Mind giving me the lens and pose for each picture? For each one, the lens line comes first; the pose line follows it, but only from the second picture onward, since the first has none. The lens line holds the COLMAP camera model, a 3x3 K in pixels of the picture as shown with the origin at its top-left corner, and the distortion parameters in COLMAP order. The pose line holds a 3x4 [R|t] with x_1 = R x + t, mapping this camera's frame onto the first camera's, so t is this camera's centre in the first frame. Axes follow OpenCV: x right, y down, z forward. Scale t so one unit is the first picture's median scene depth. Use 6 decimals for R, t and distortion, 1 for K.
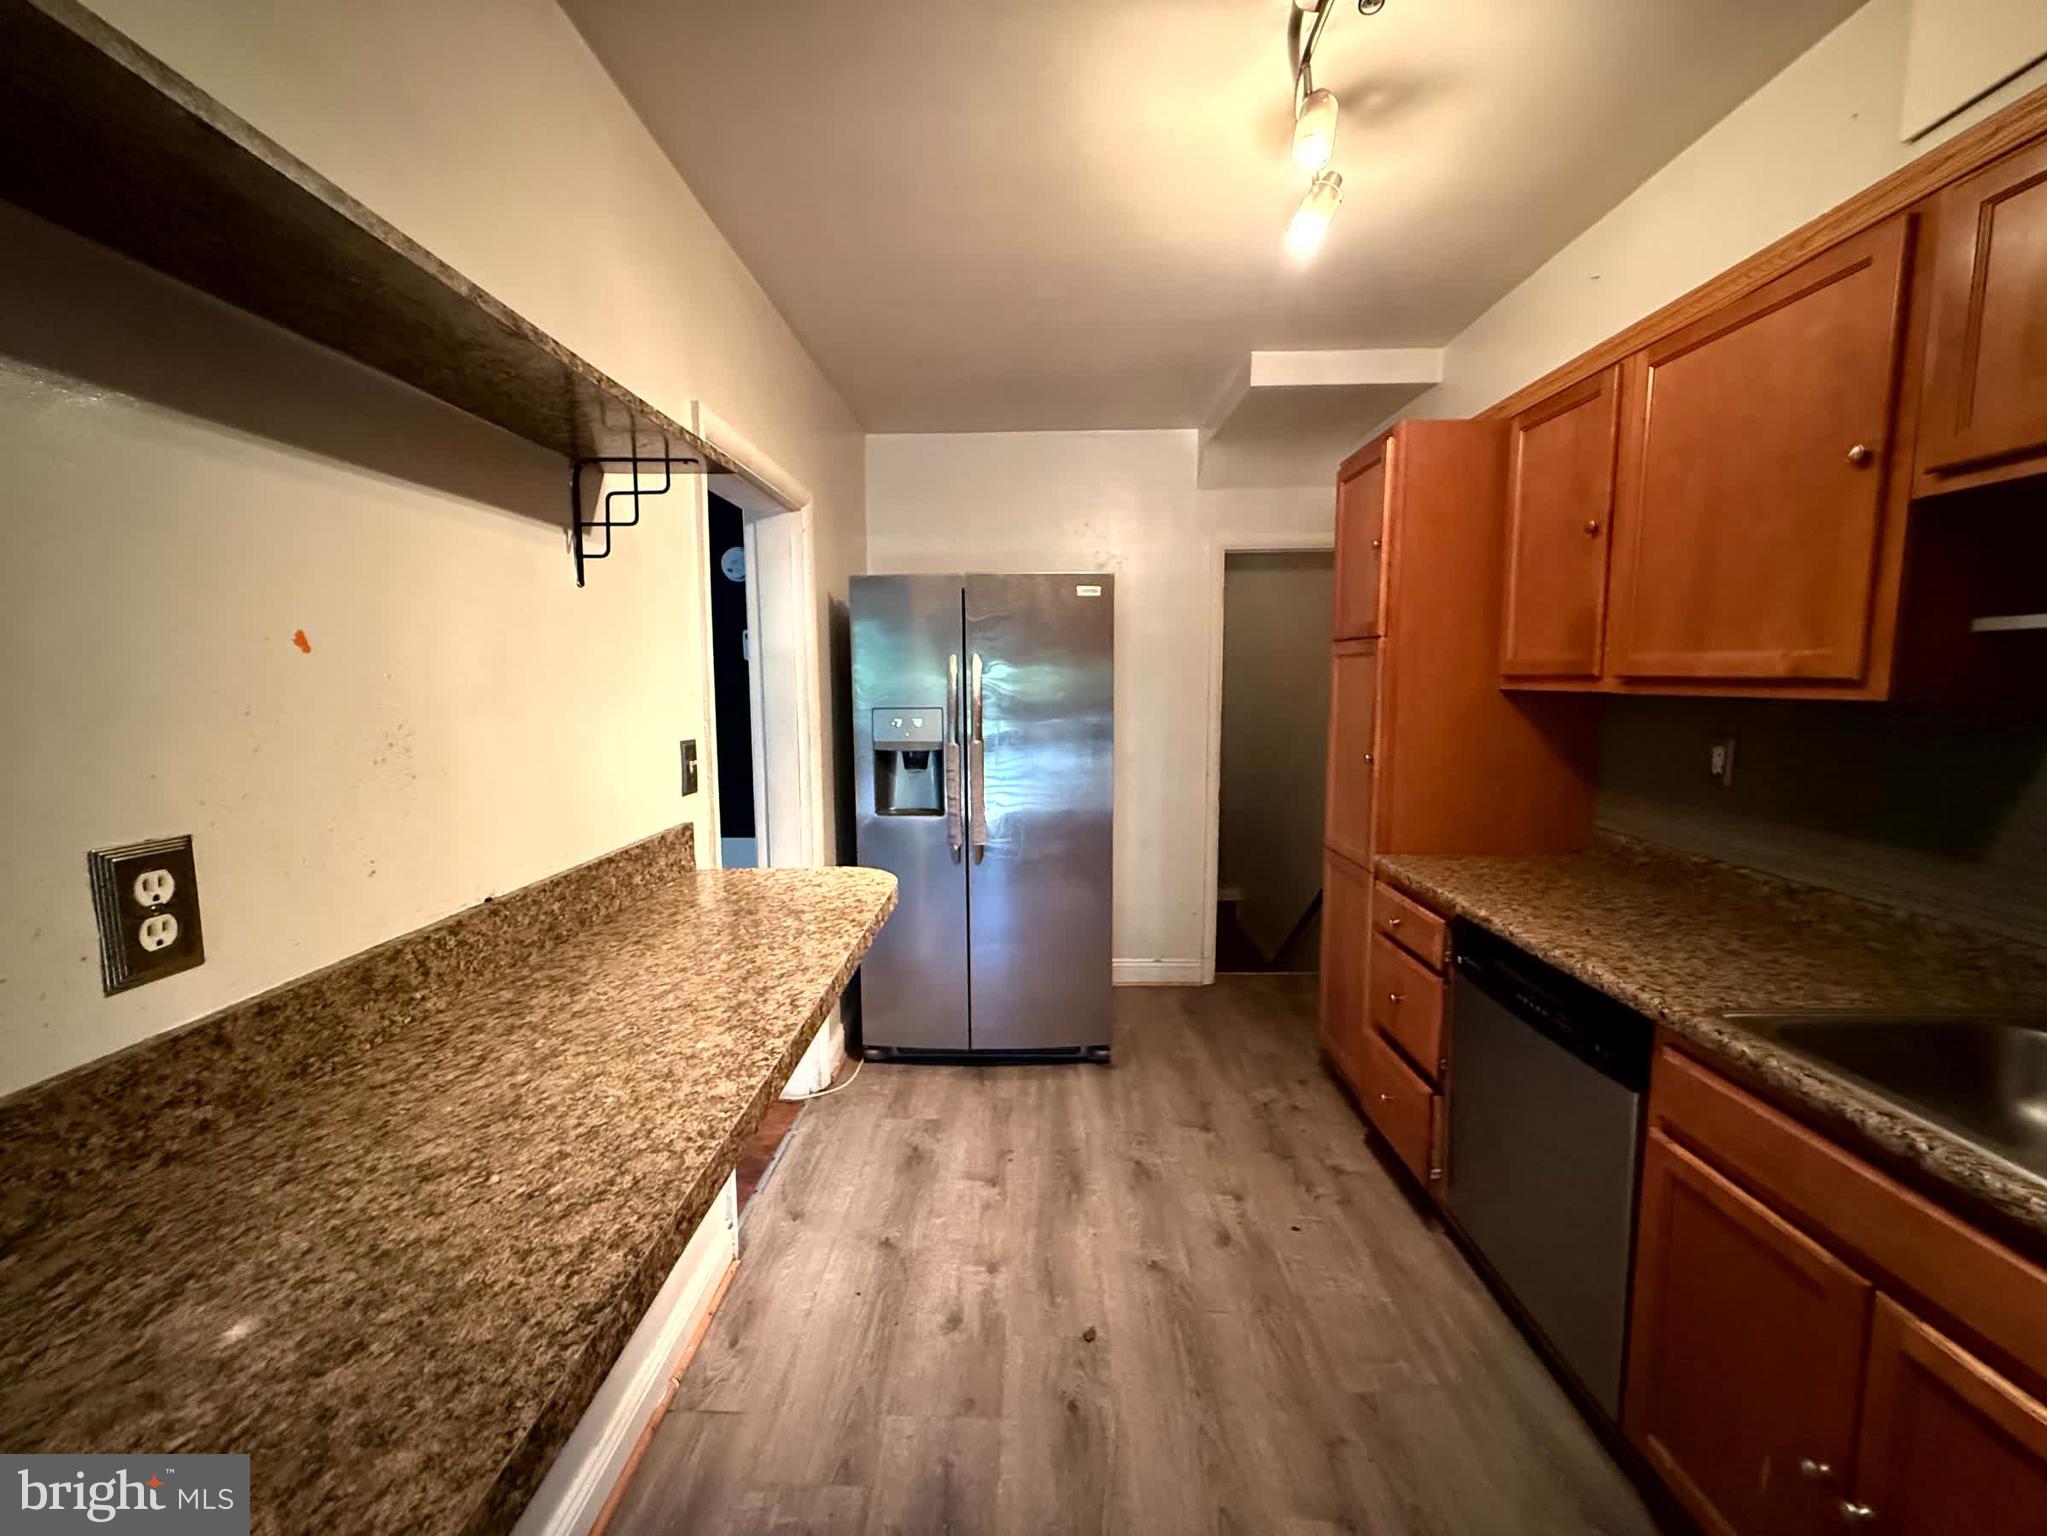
lens RADIAL K [[812.9, 0, 1019.7], [0, 812.9, 767.6], [0, 0, 1]] dist [-0.000244, -0.000199]
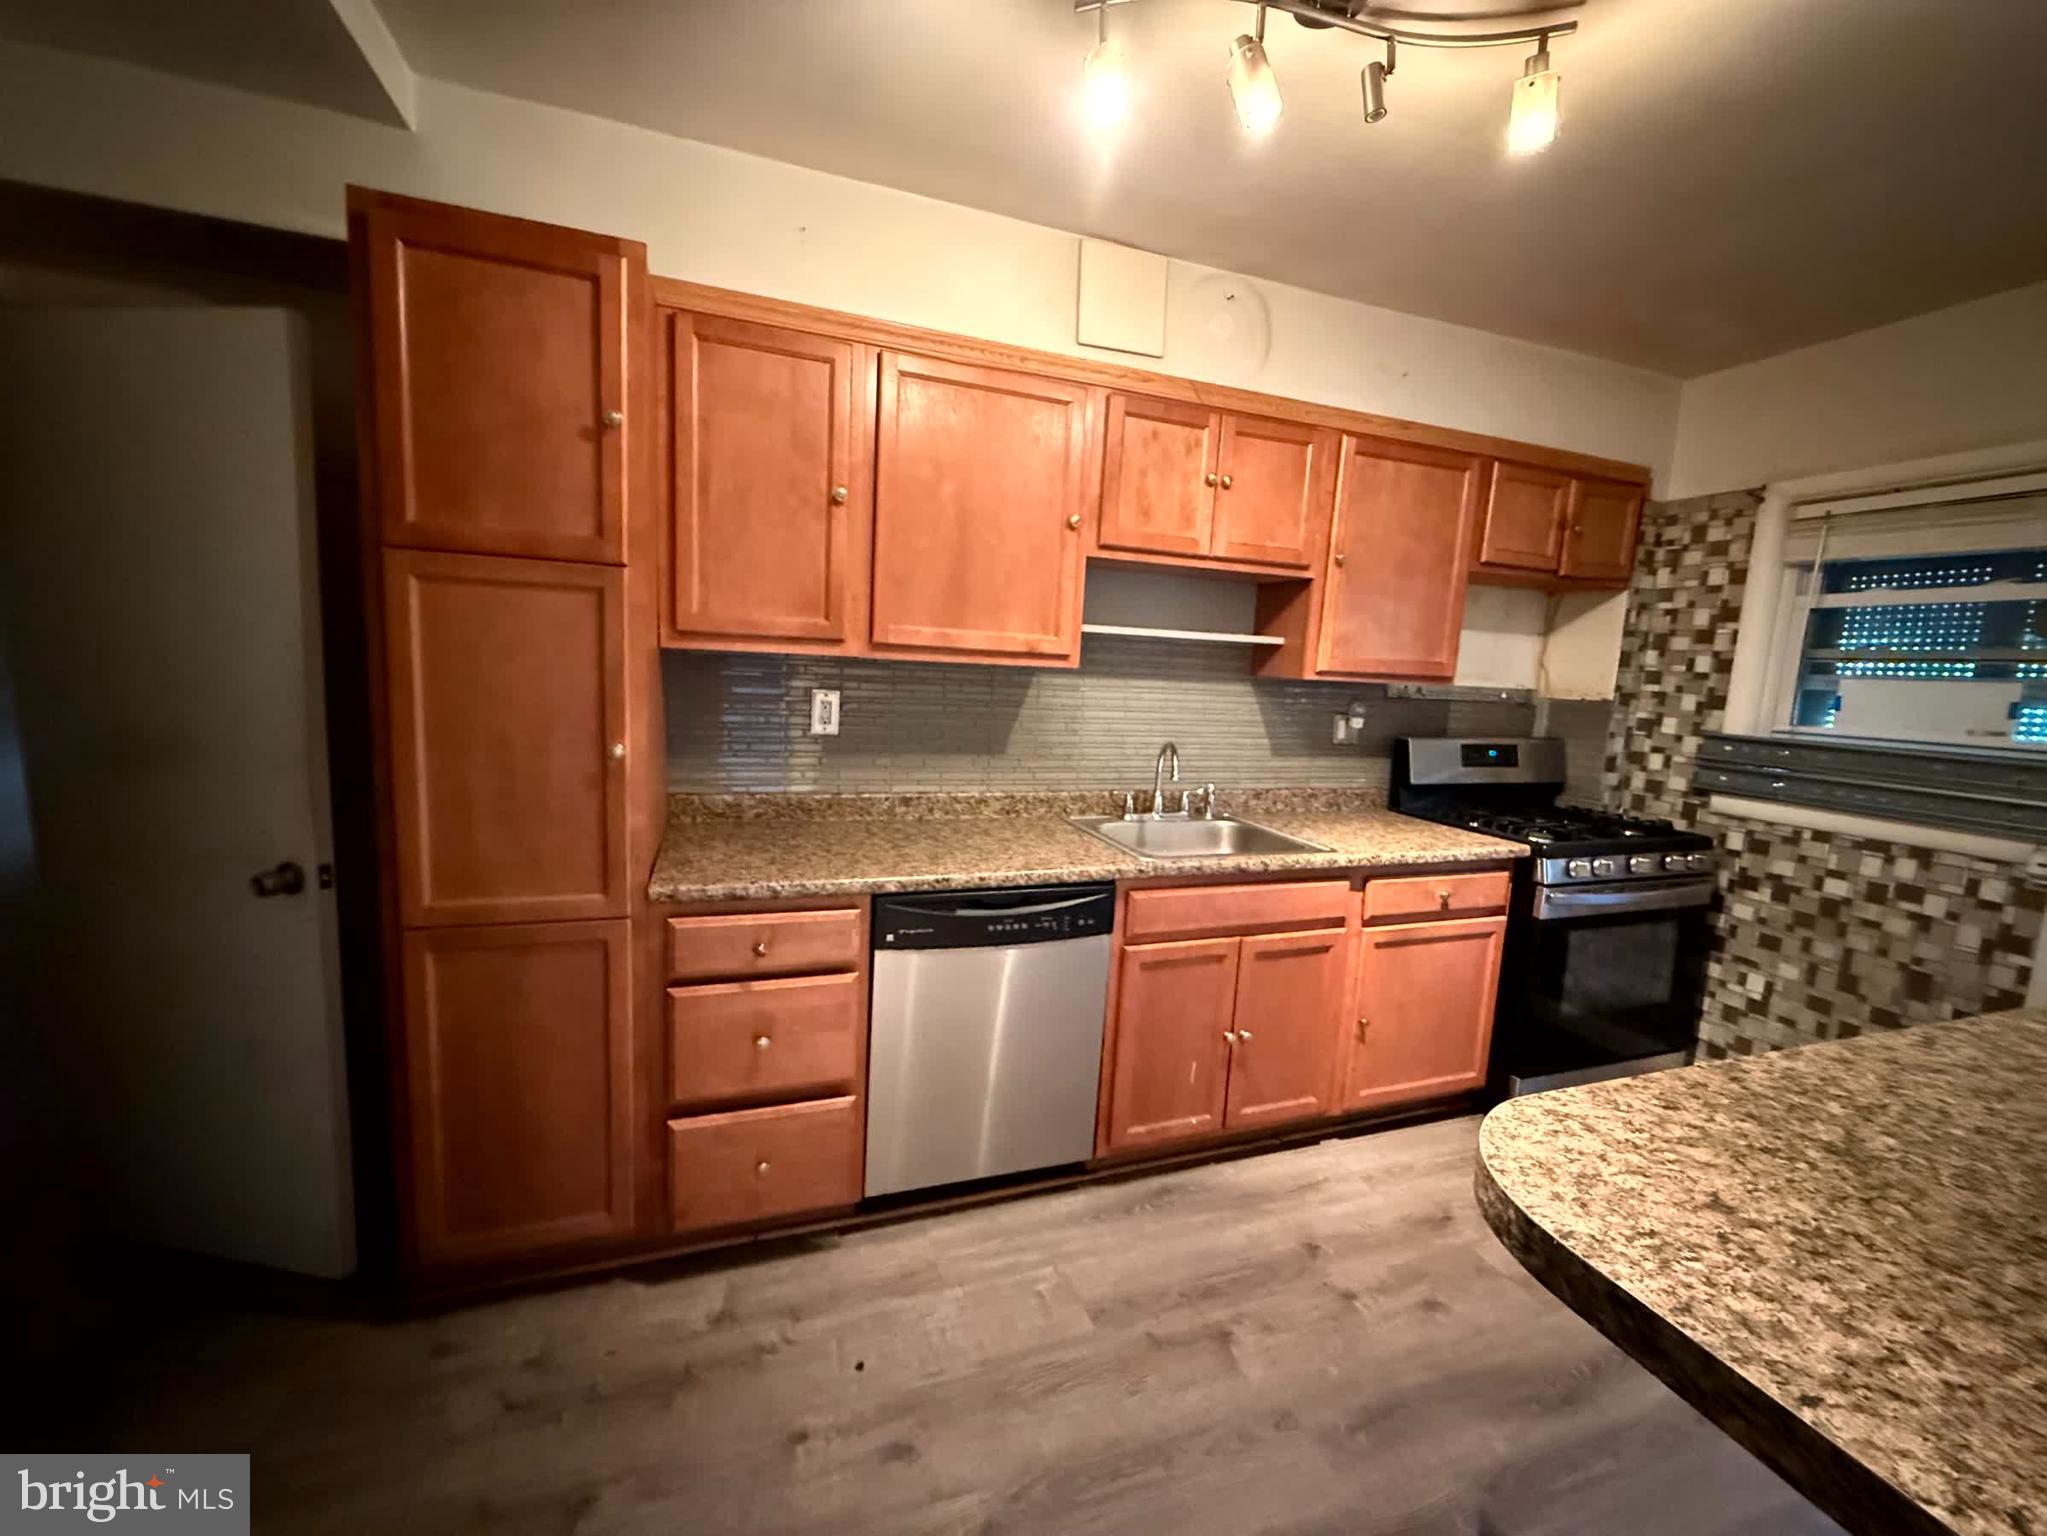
lens RADIAL K [[812.9, 0, 1019.7], [0, 812.9, 767.6], [0, 0, 1]] dist [-0.000244, -0.000199]
pose [[-0.351370, -0.134736, 0.926491, -0.609982], [0.055507, 0.984852, 0.164275, -0.180651], [-0.934590, 0.109148, -0.338569, 1.883568]]
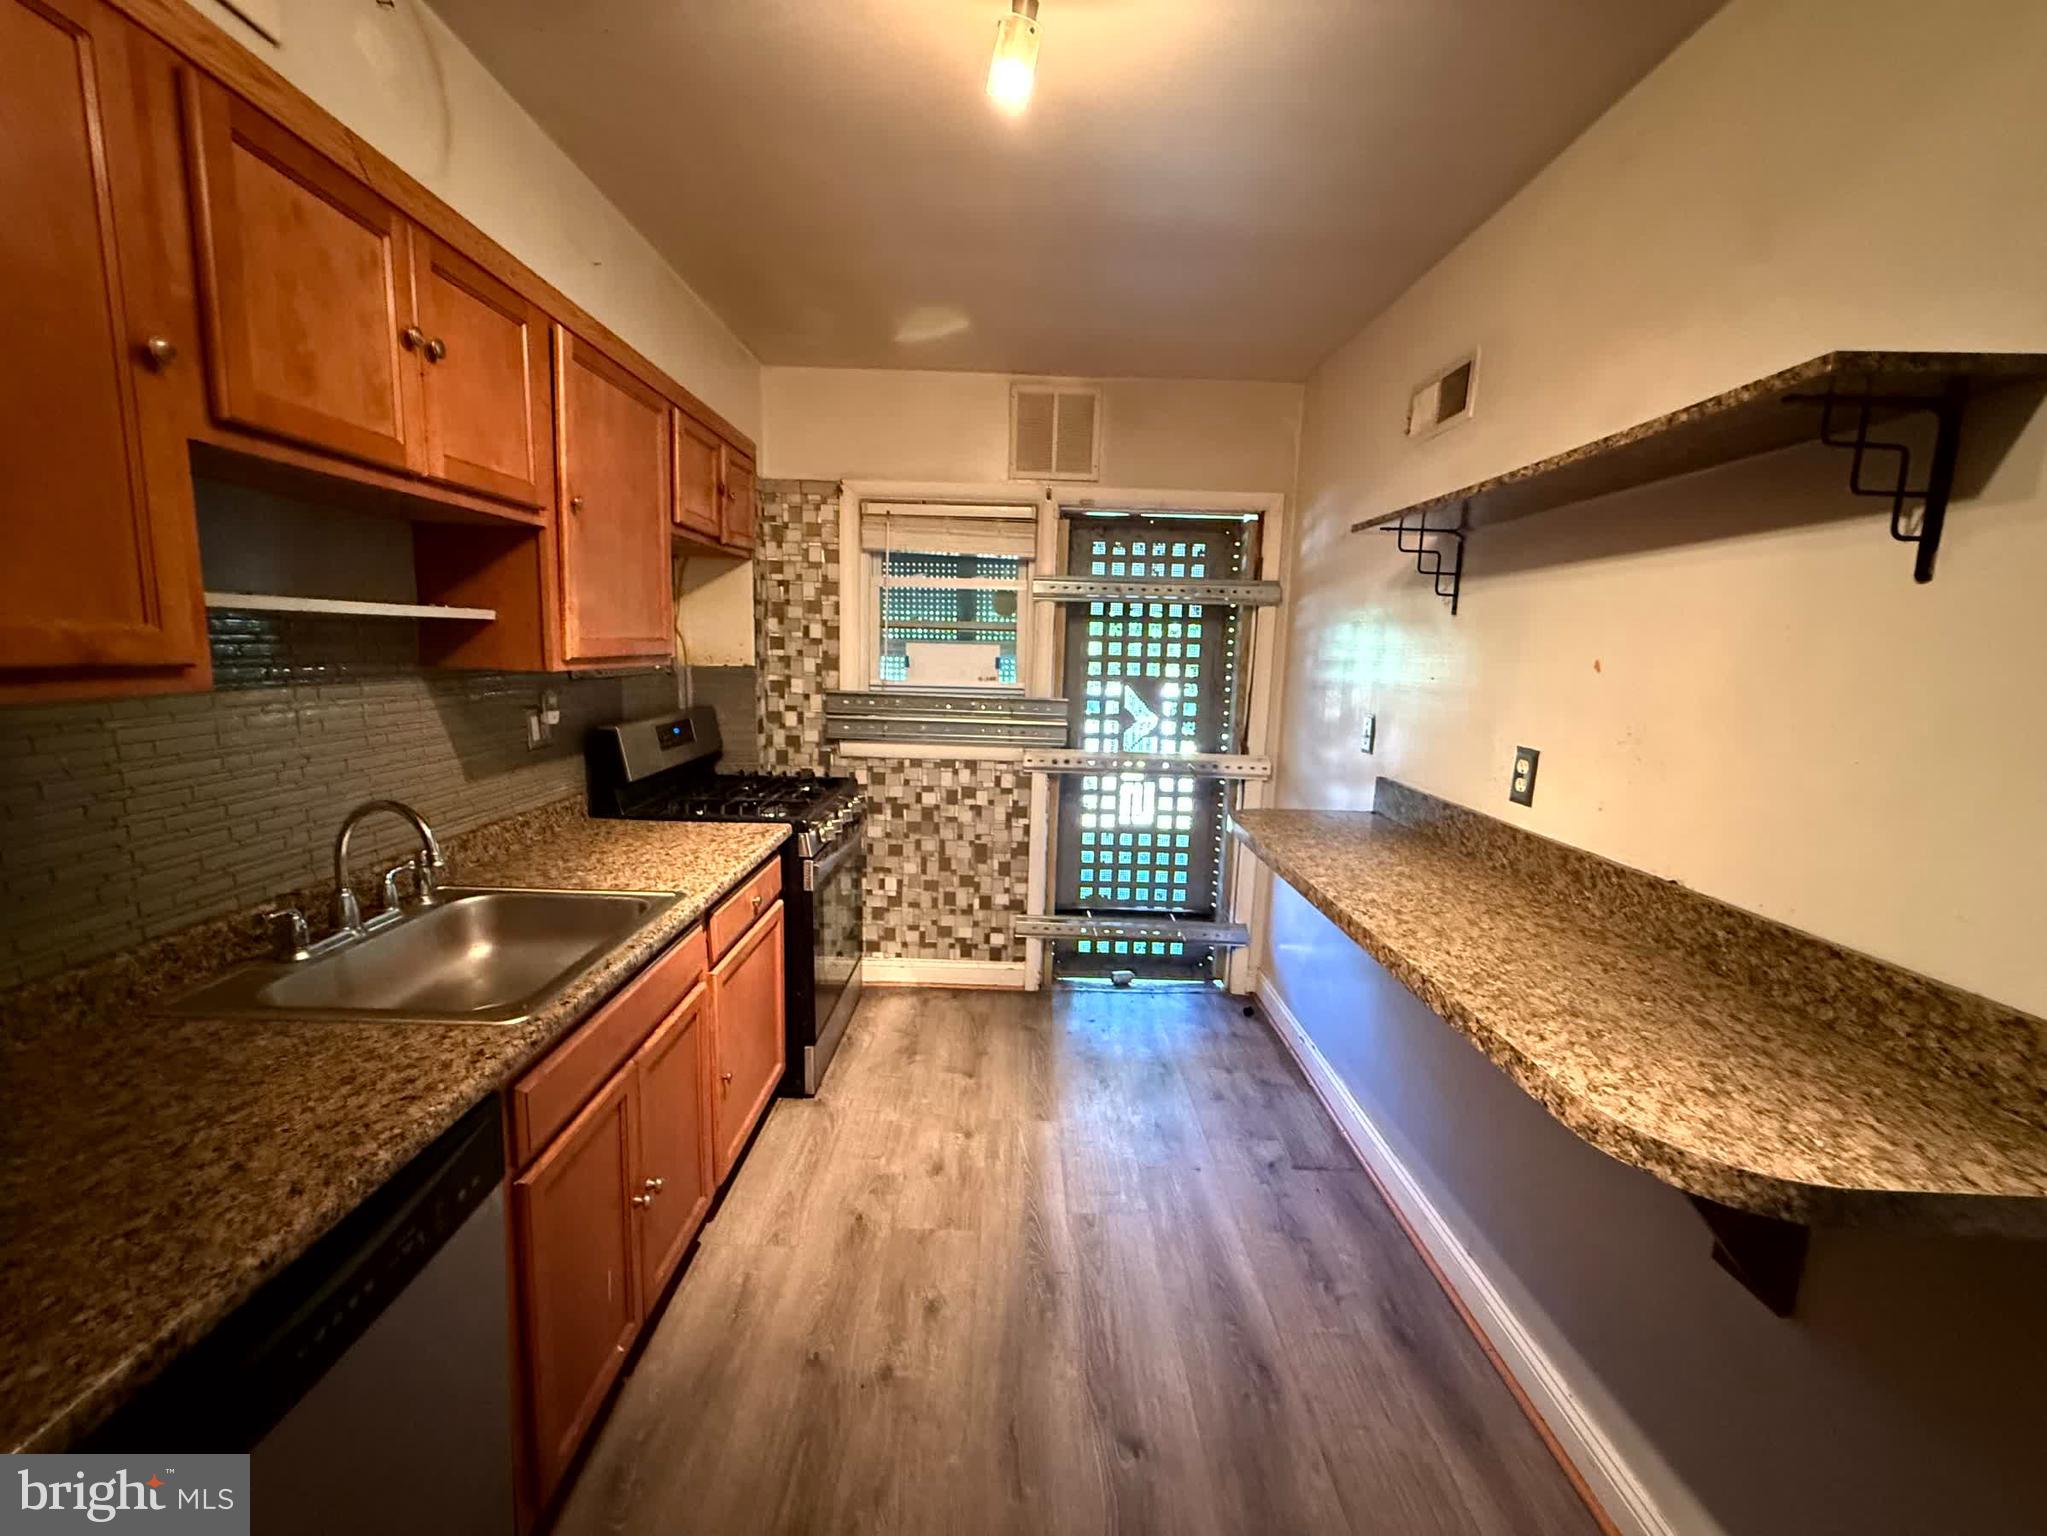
lens RADIAL K [[812.9, 0, 1019.7], [0, 812.9, 767.6], [0, 0, 1]] dist [-0.000244, -0.000199]
pose [[-0.999410, -0.022549, -0.025919, 0.308855], [-0.028475, 0.965792, 0.257749, -0.258175], [0.019220, 0.258335, -0.965864, 1.955359]]
